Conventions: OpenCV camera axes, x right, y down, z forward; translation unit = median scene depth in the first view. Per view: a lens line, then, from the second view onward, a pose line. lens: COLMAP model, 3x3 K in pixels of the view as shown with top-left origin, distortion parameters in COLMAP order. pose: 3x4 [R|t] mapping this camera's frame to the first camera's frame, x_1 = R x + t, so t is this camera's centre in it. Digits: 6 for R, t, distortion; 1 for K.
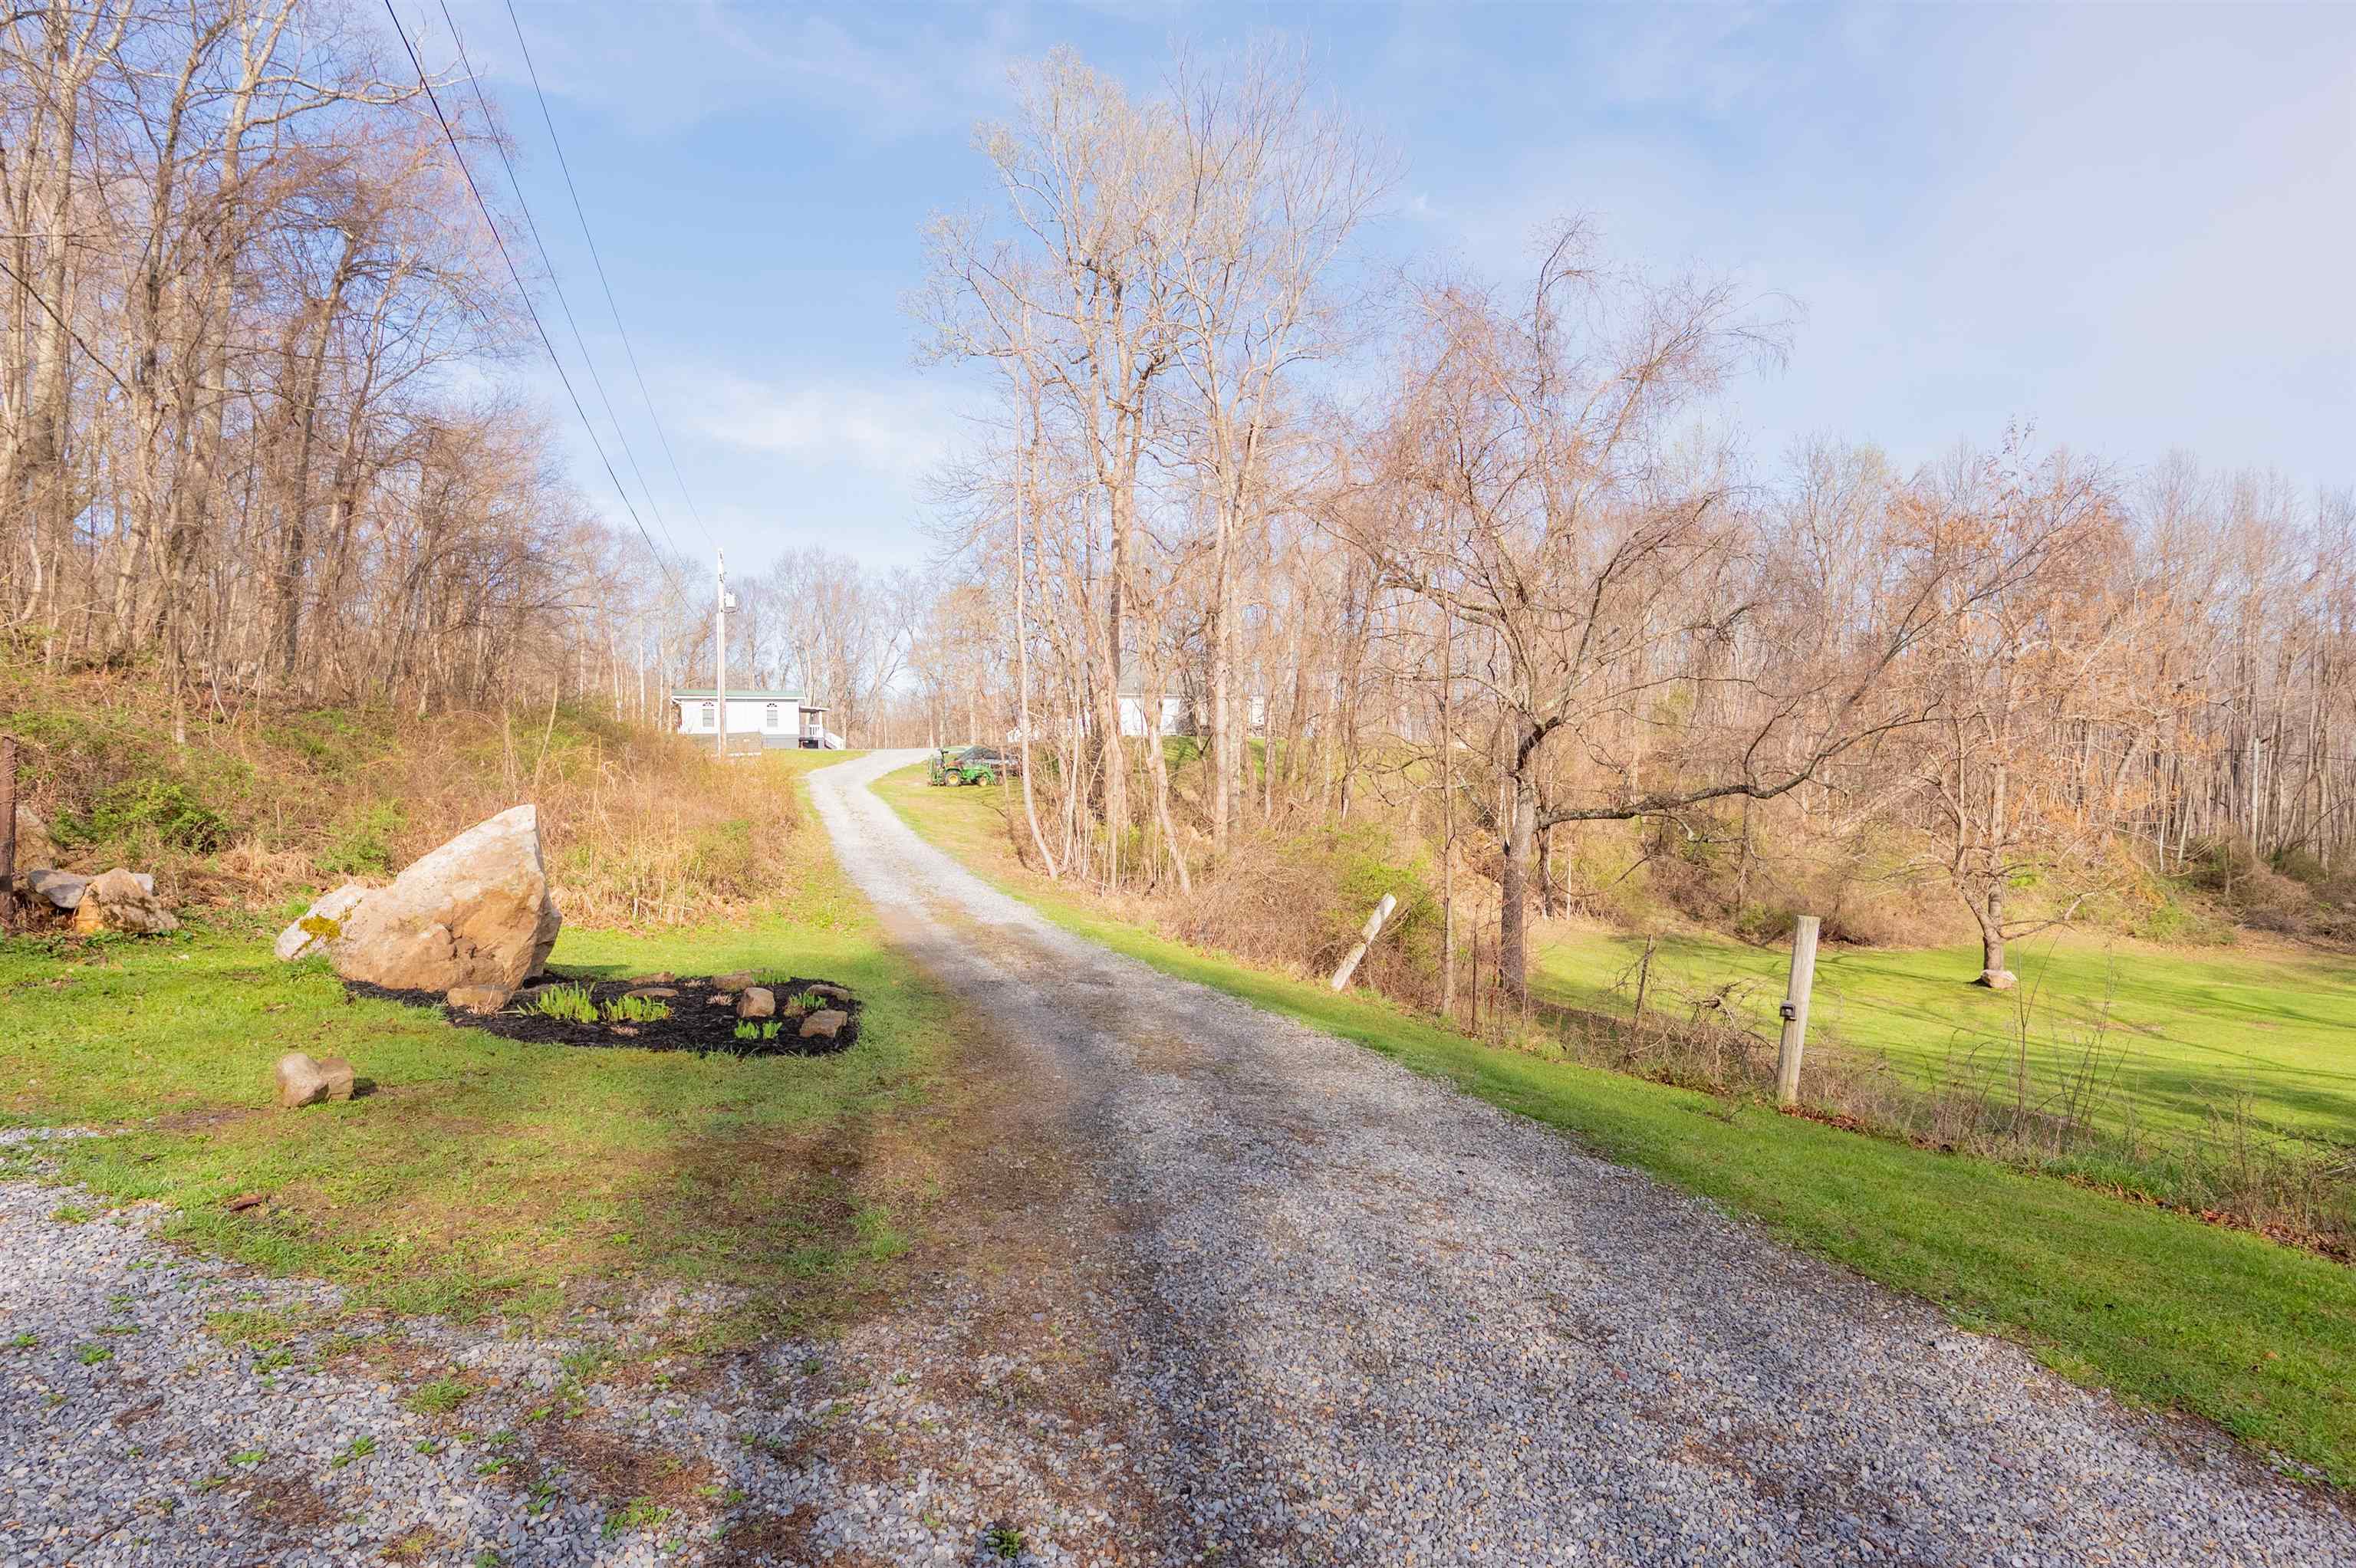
lens RADIAL K [[1208.8, 0, 1178.7], [0, 1208.8, 794.8], [0, 0, 1]] dist [0.003454, 0.000592]
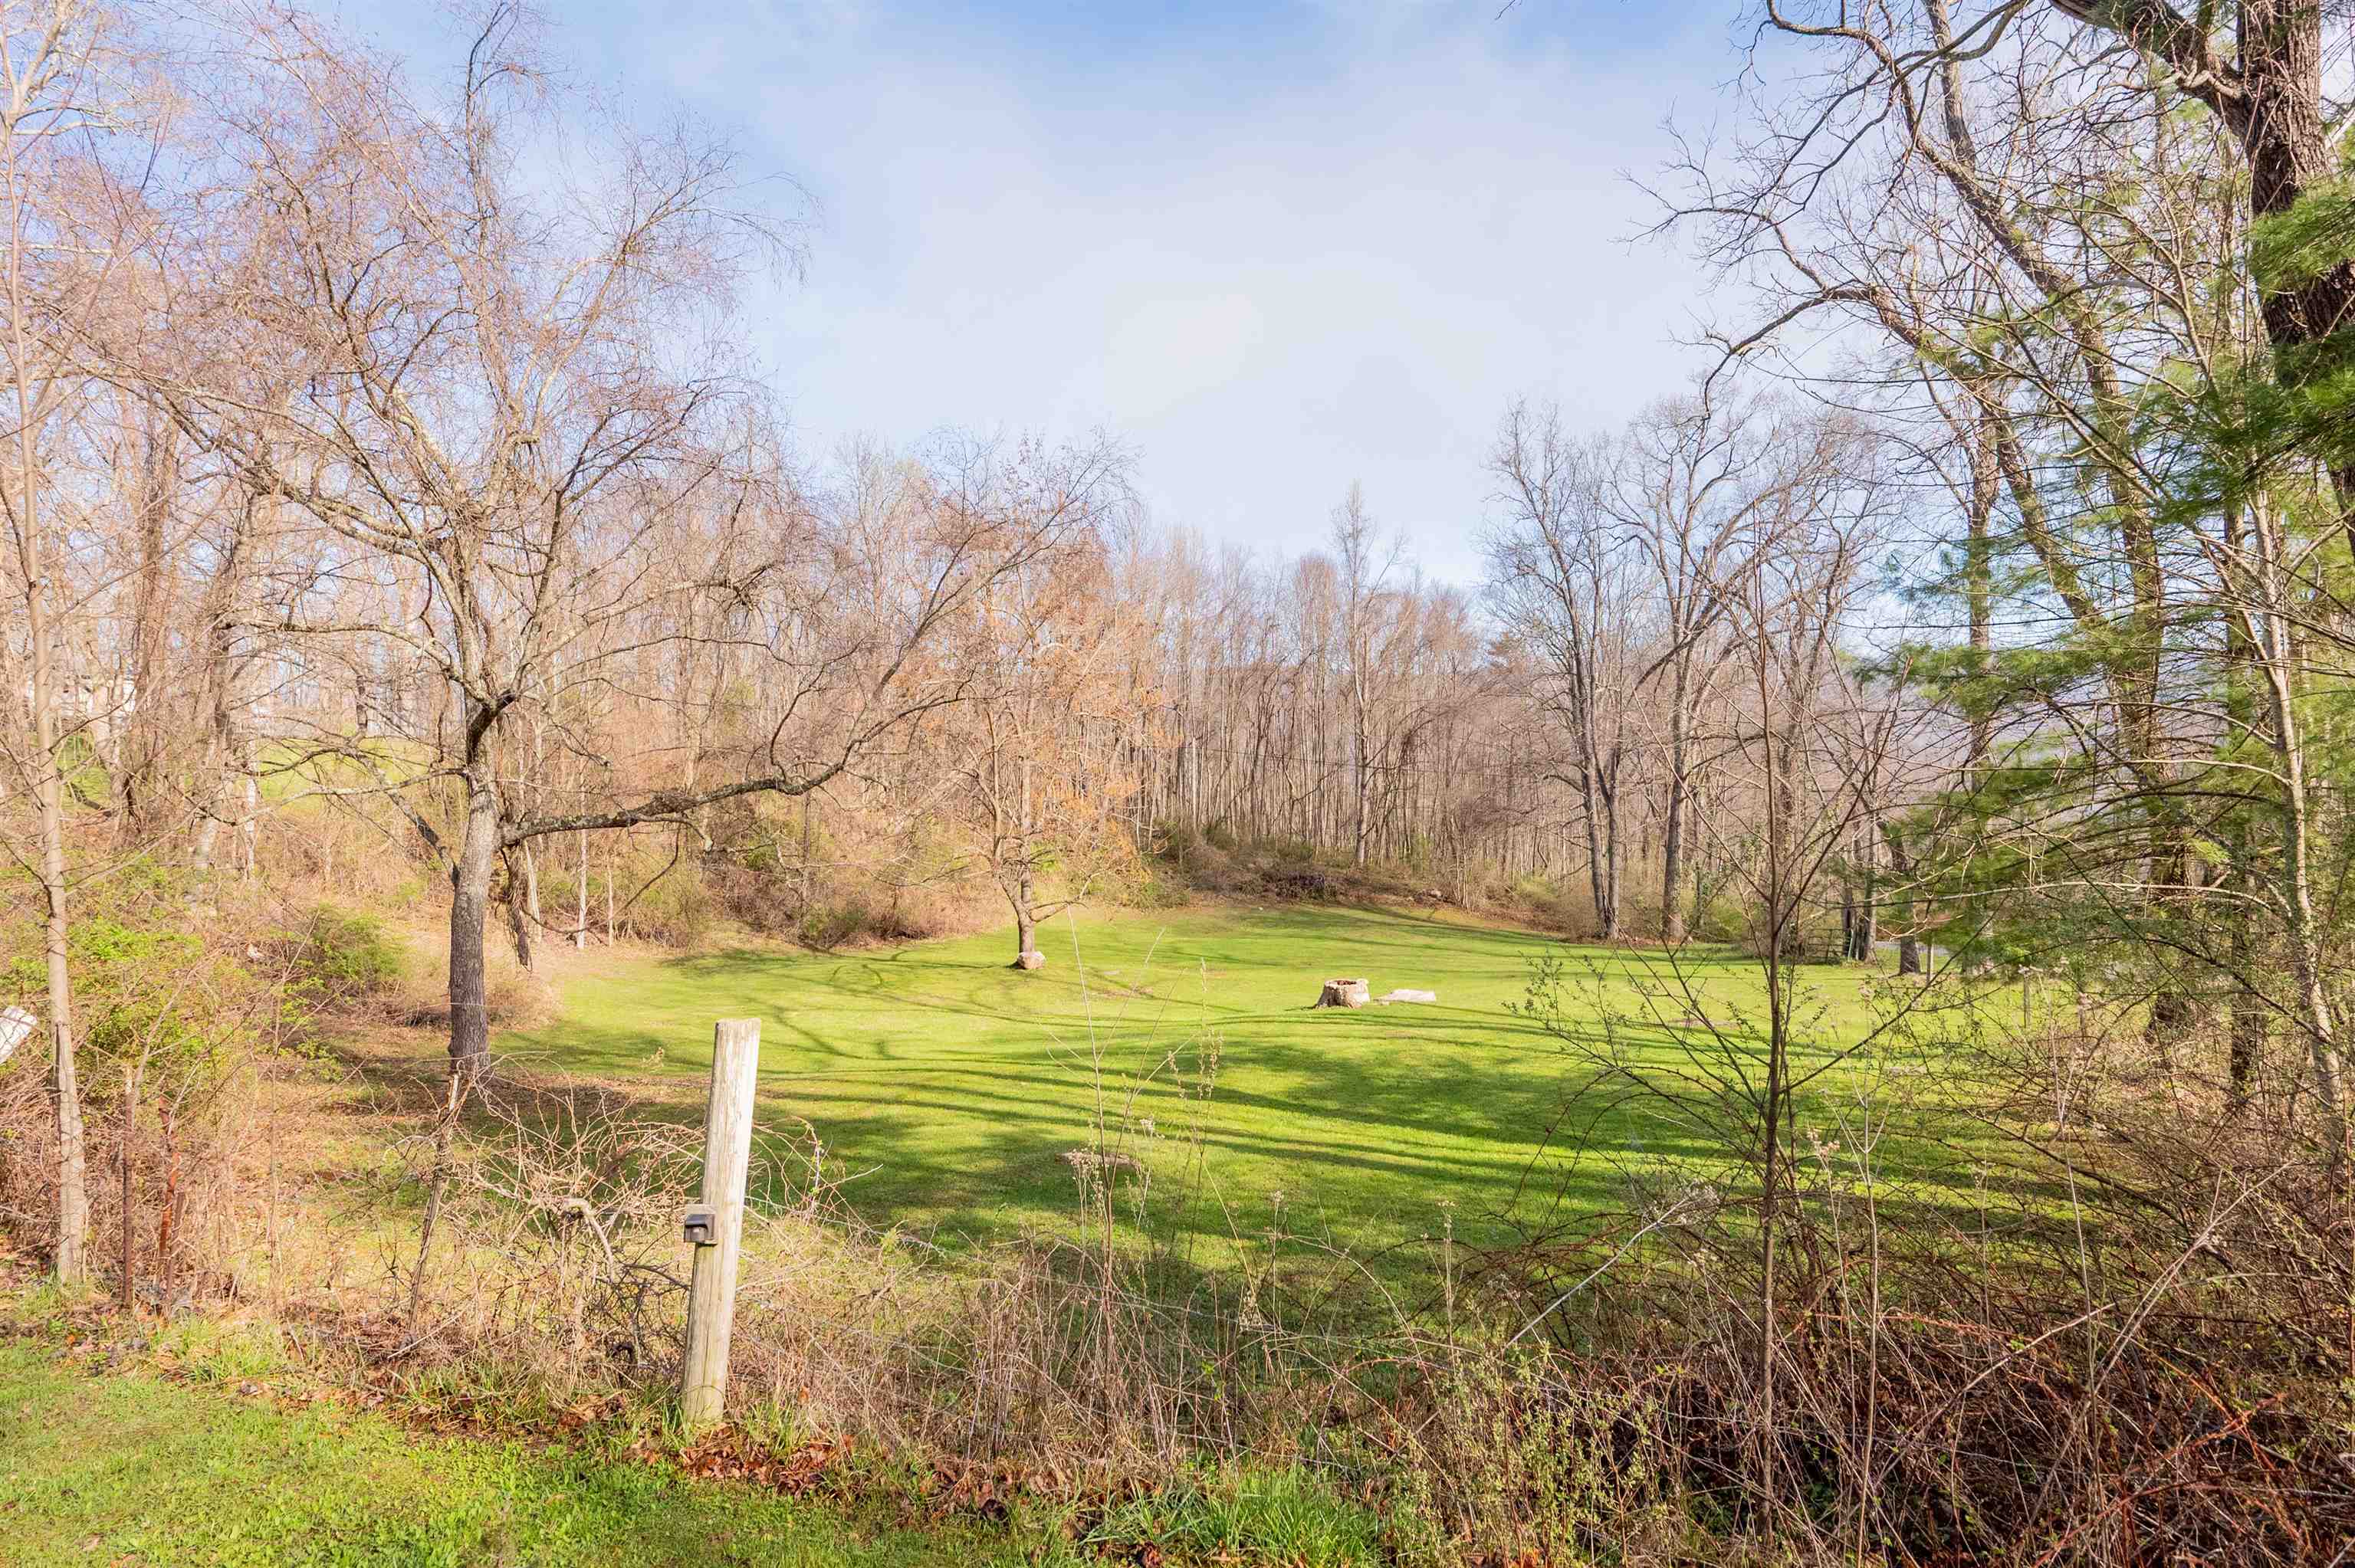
lens RADIAL K [[1208.3, 0, 1176.8], [0, 1208.3, 783.4], [0, 0, 1]] dist [0.003454, 0.000592]
pose [[0.749778, -0.023730, 0.661264, 0.073152], [0.032849, 0.999459, -0.001379, 0.002837], [-0.660874, 0.022755, 0.750152, 0.113684]]
